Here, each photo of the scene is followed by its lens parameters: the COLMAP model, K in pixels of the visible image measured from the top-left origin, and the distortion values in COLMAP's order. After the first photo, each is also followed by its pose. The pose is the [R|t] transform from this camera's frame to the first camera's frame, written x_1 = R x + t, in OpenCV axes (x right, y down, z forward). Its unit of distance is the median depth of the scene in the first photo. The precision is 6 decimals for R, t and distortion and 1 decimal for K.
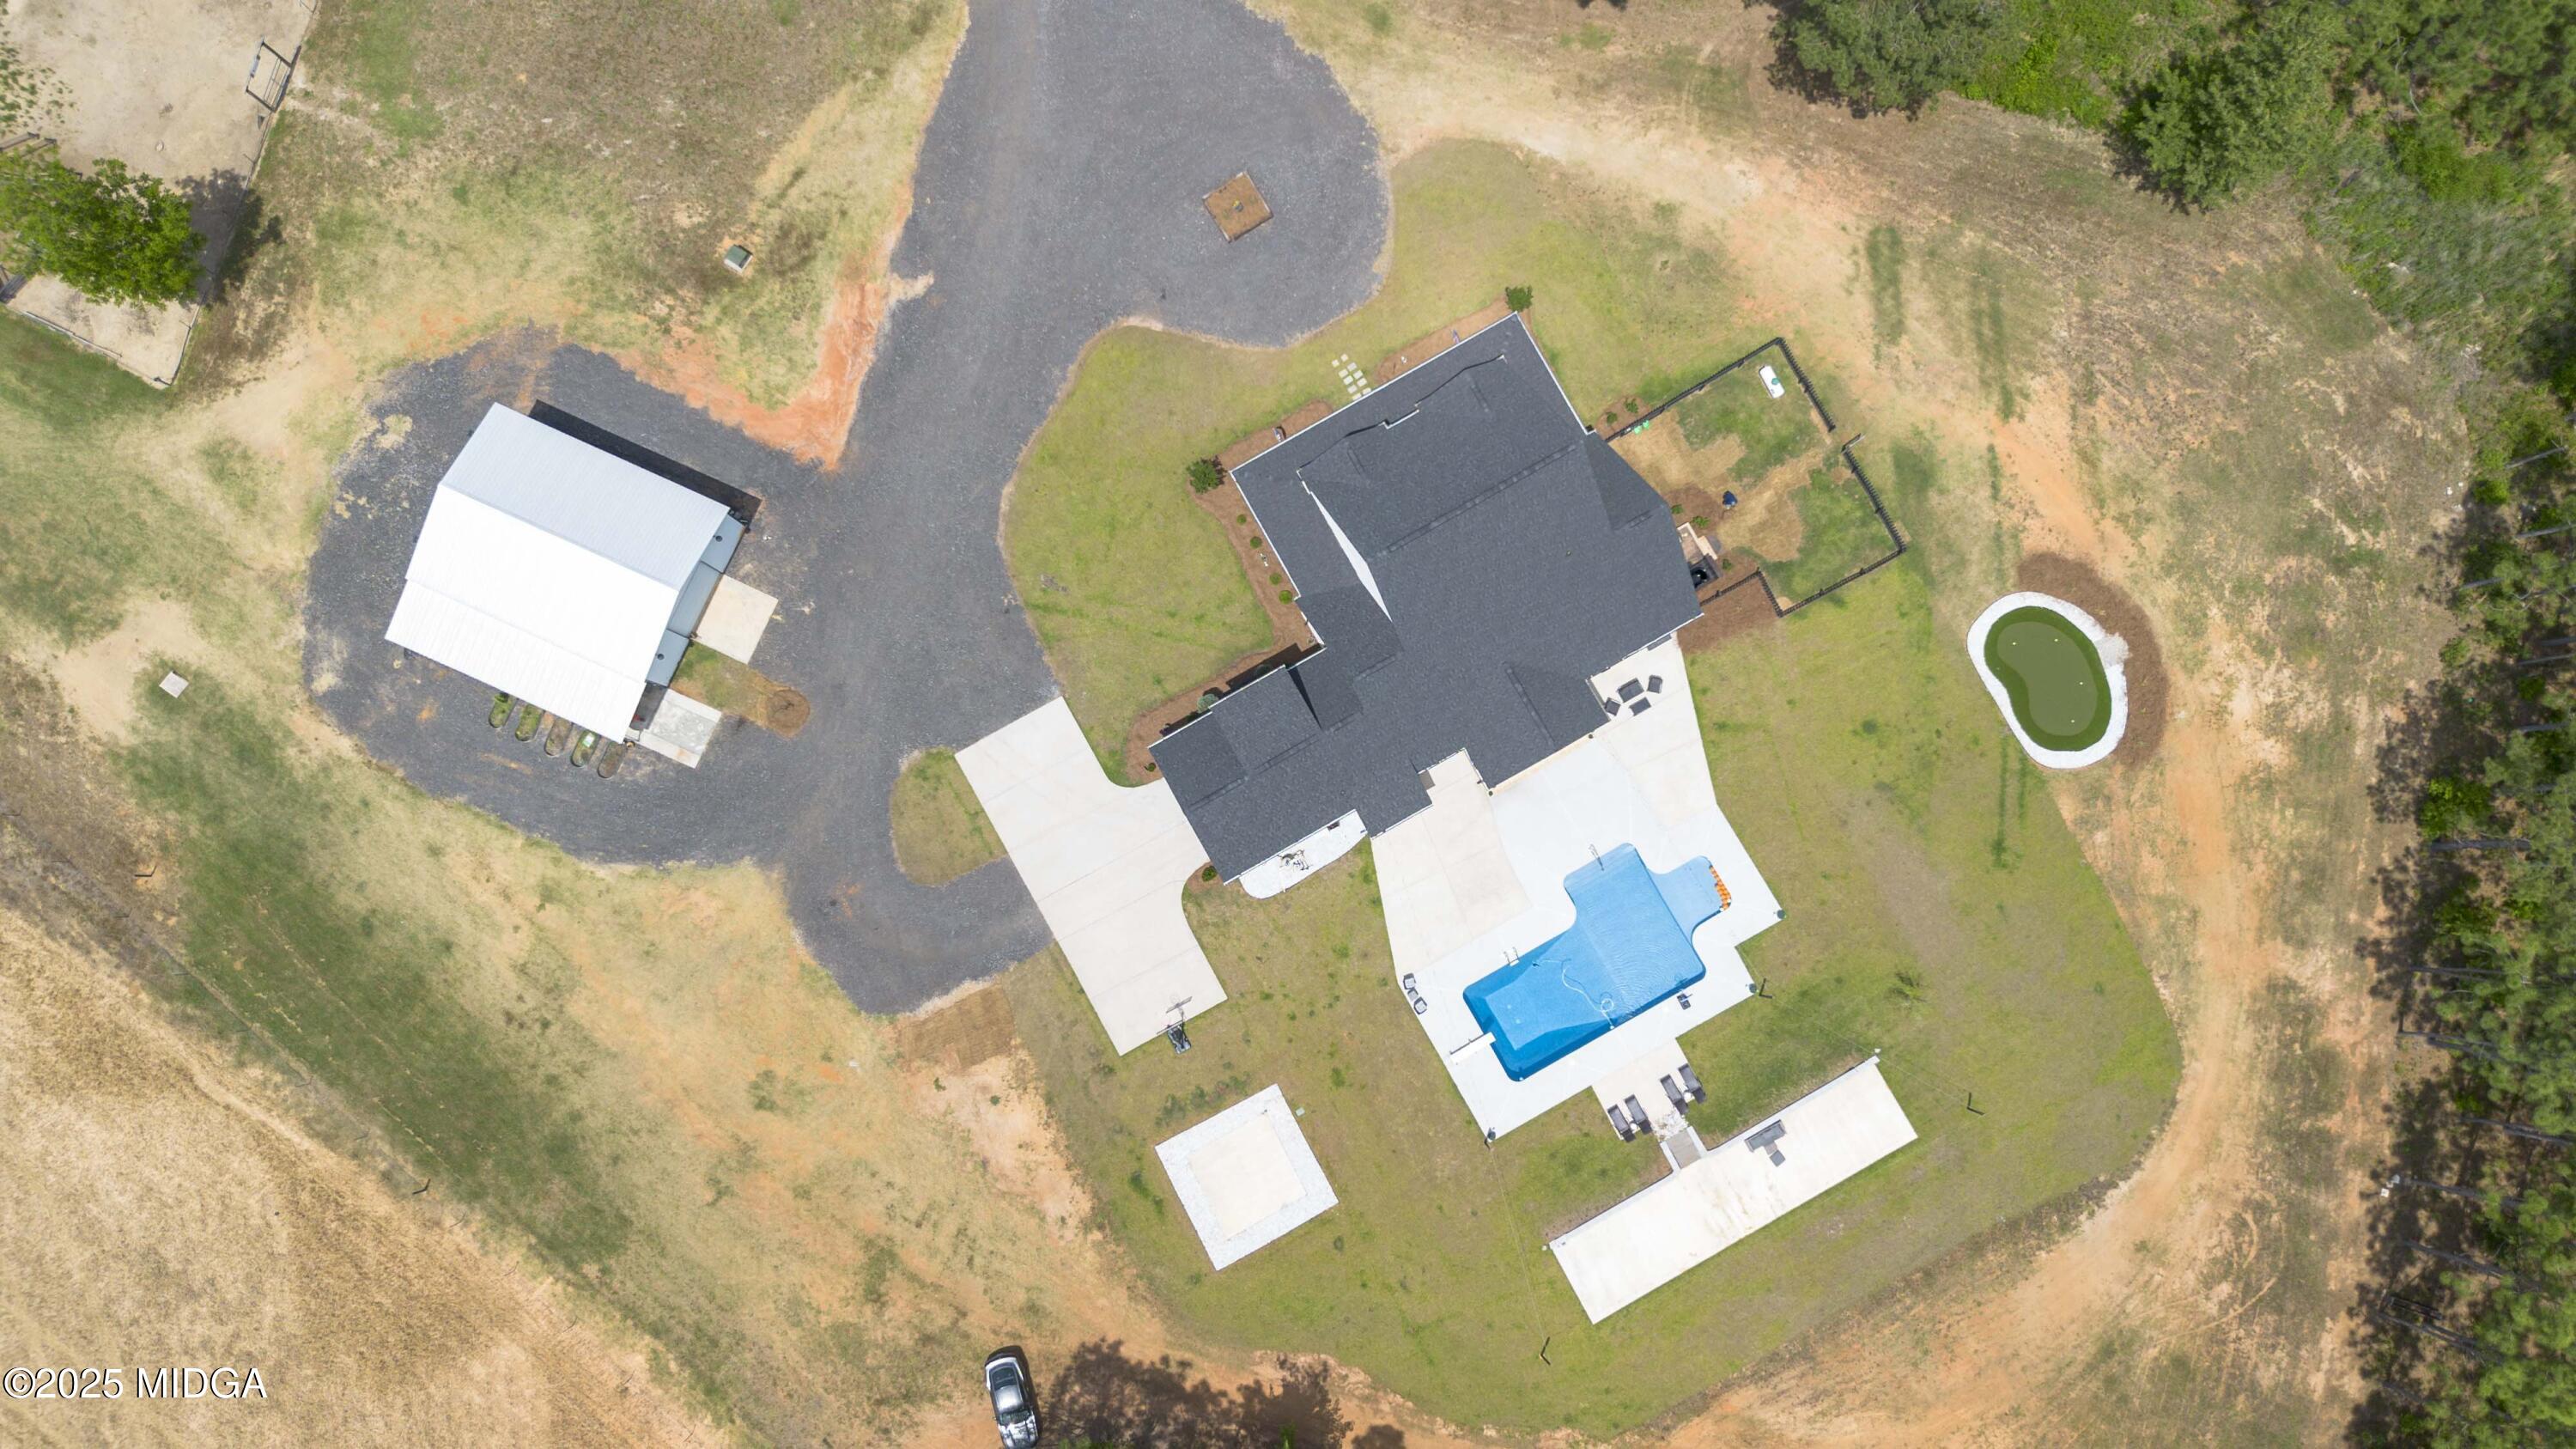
lens RADIAL K [[1817.6, 0, 1288.0], [0, 1817.6, 724.5], [0, 0, 1]] dist [0.051171, -0.051619]
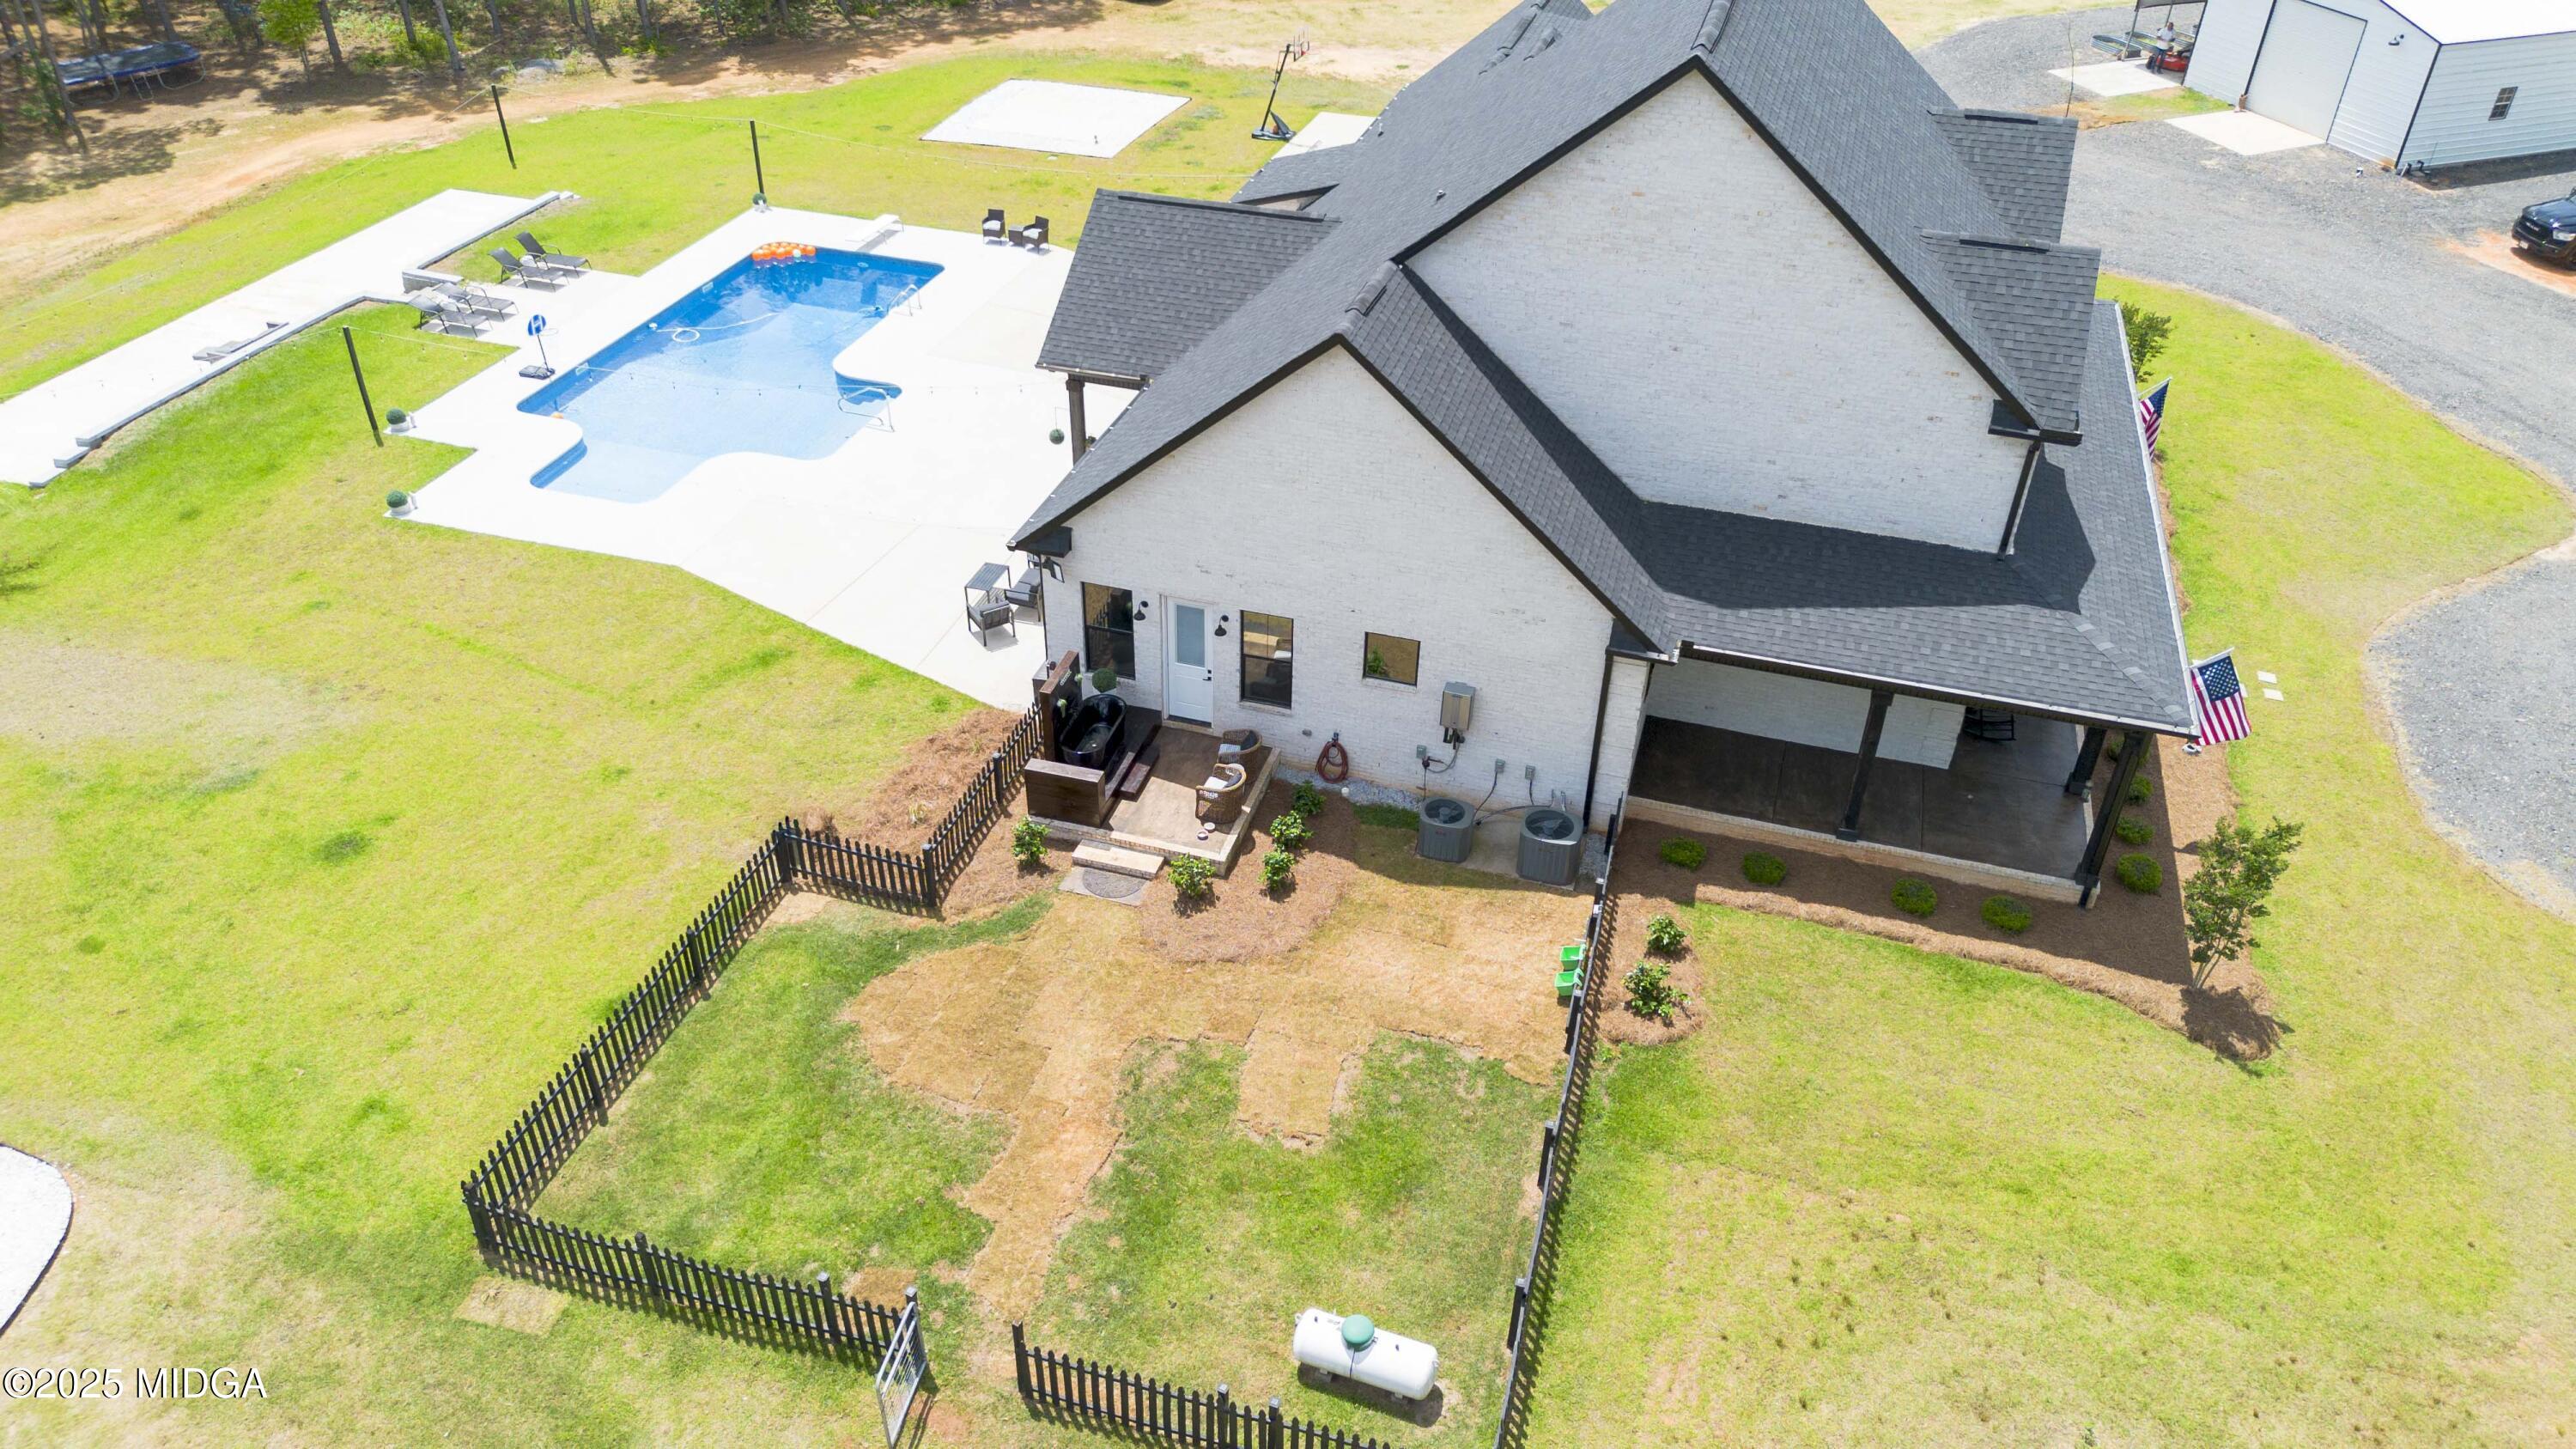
lens RADIAL K [[1827.9, 0, 1288.0], [0, 1827.9, 724.5], [0, 0, 1]] dist [0.071013, -0.074008]
pose [[-0.720344, 0.365875, -0.589270, 0.386709], [-0.693137, -0.348141, 0.631157, -0.304319], [0.025775, 0.863095, 0.504383, 0.842271]]
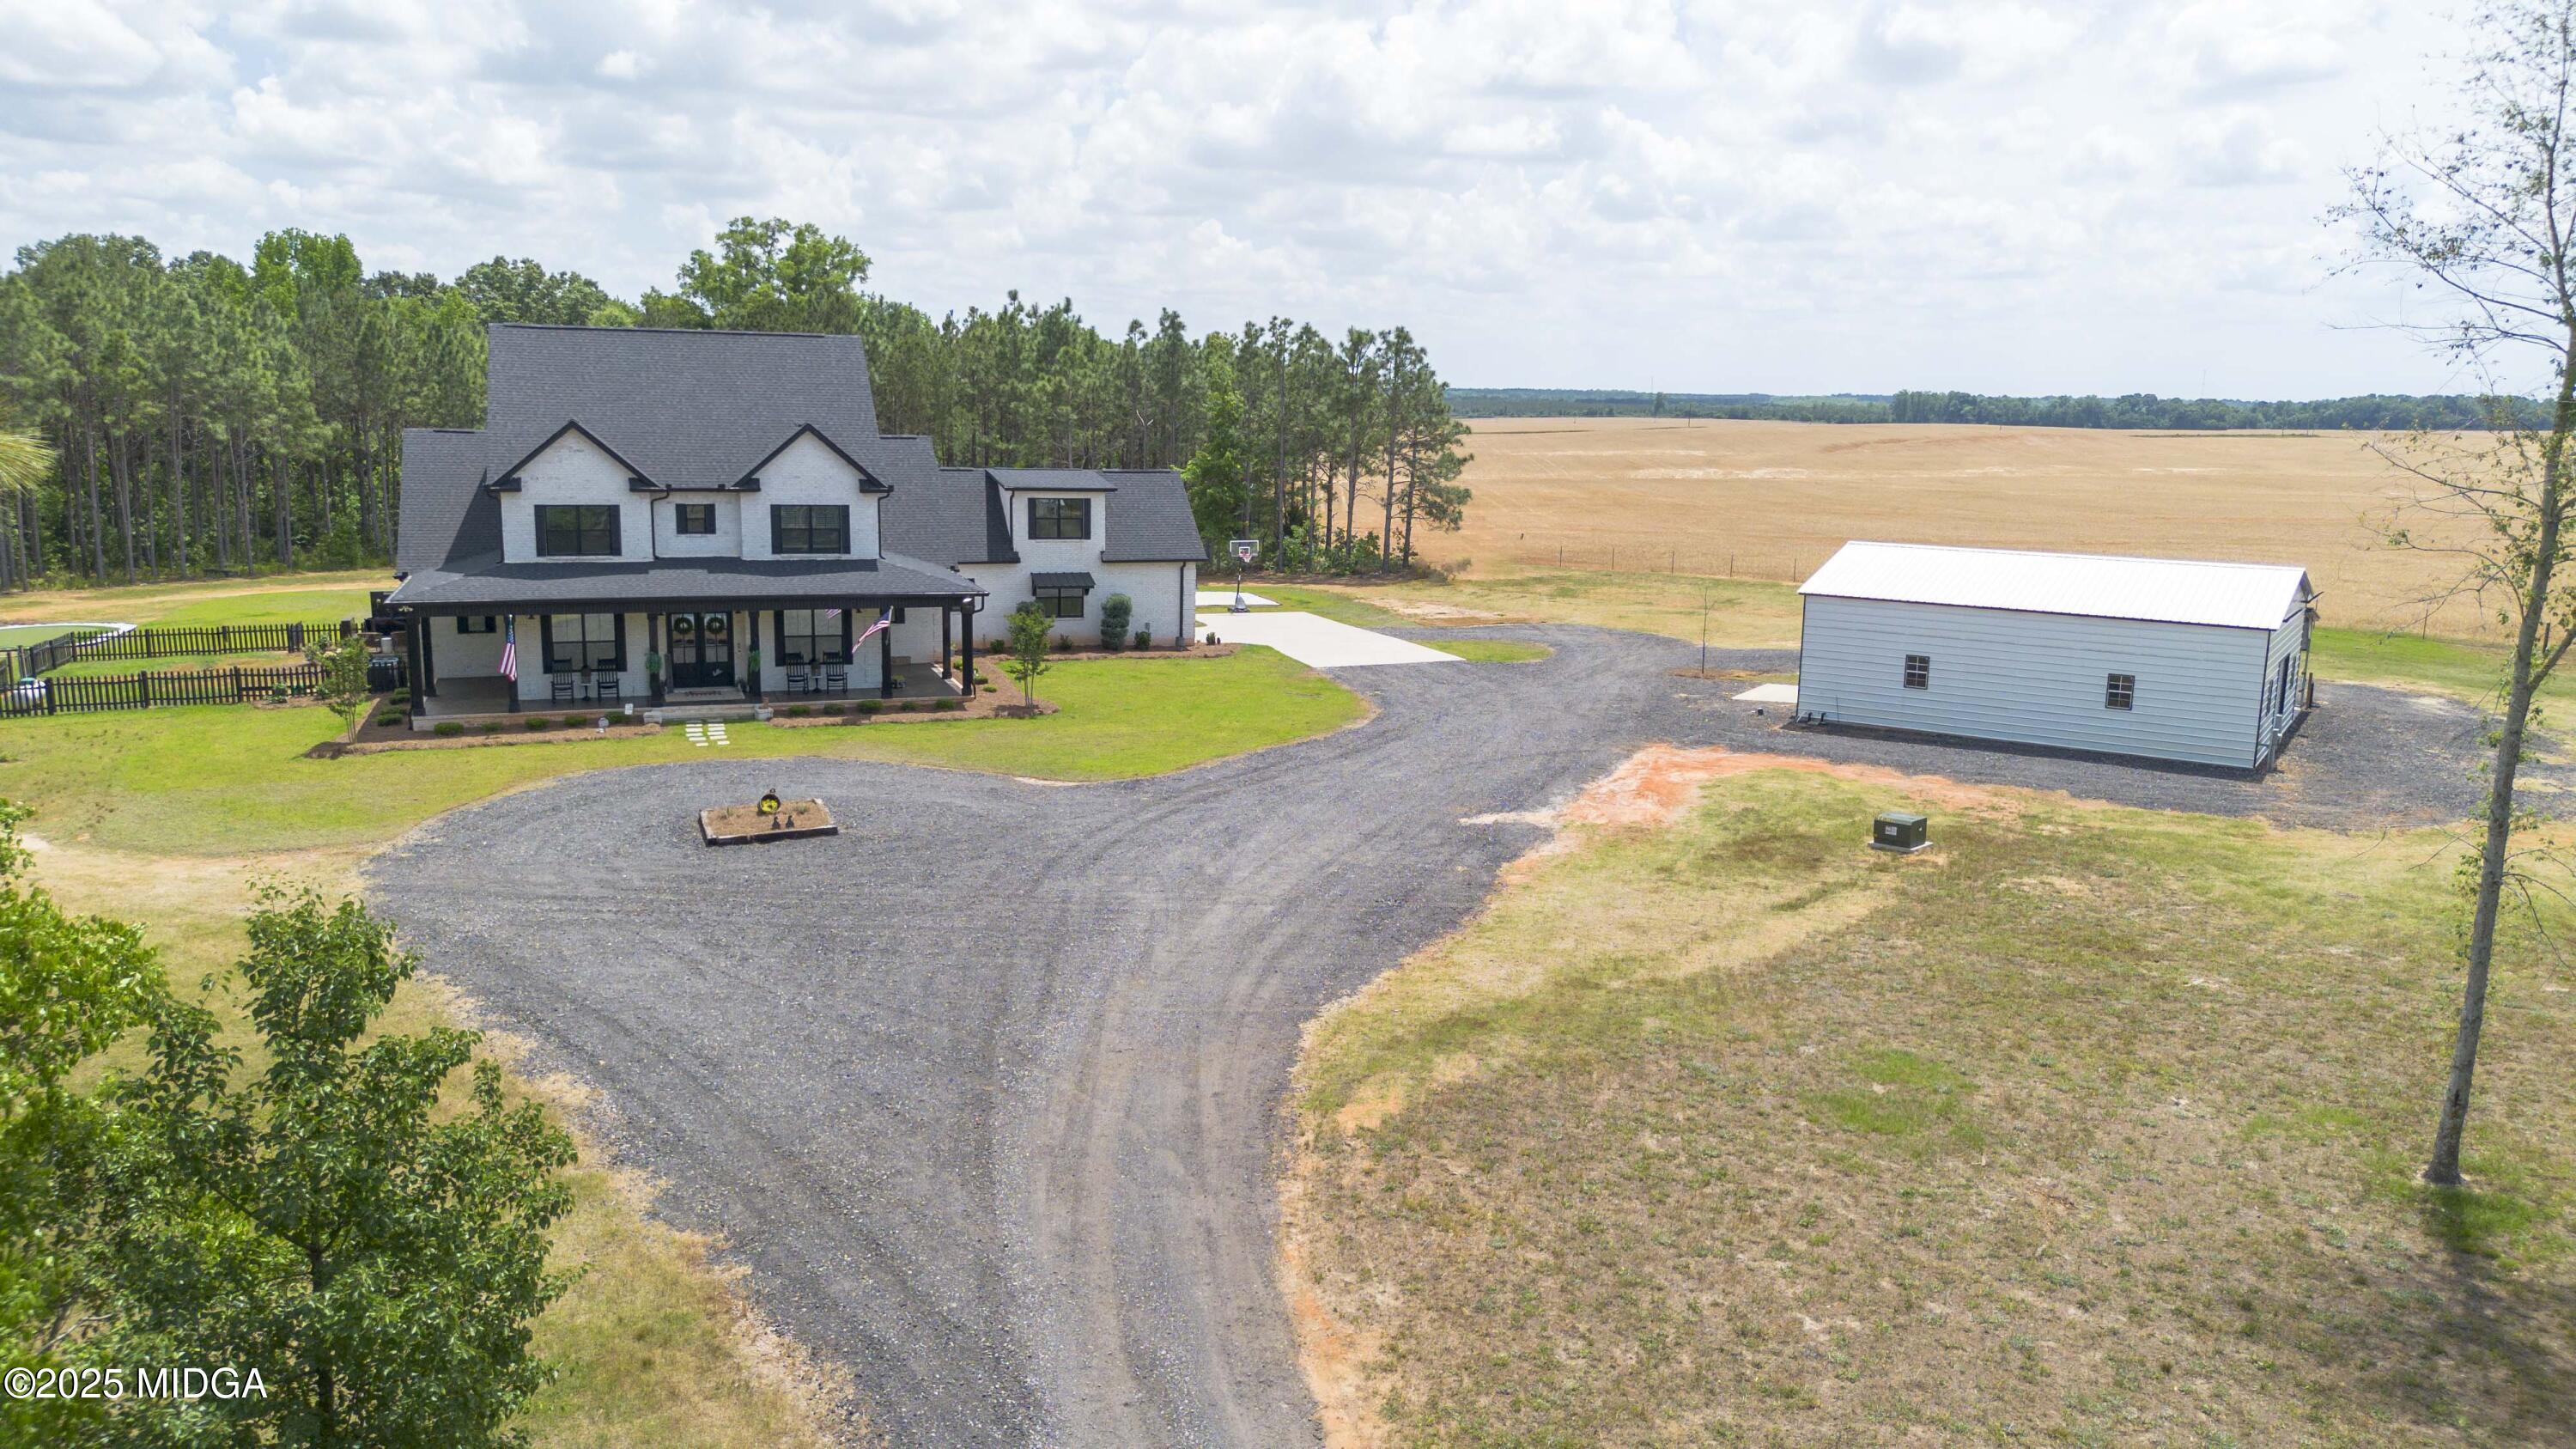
lens RADIAL K [[1817.6, 0, 1288.0], [0, 1817.6, 724.5], [0, 0, 1]] dist [0.051171, -0.051619]
pose [[-0.985998, -0.070232, 0.151248, -0.224967], [0.156881, -0.083147, 0.984111, -0.721726], [-0.056540, 0.994059, 0.093000, 0.957441]]
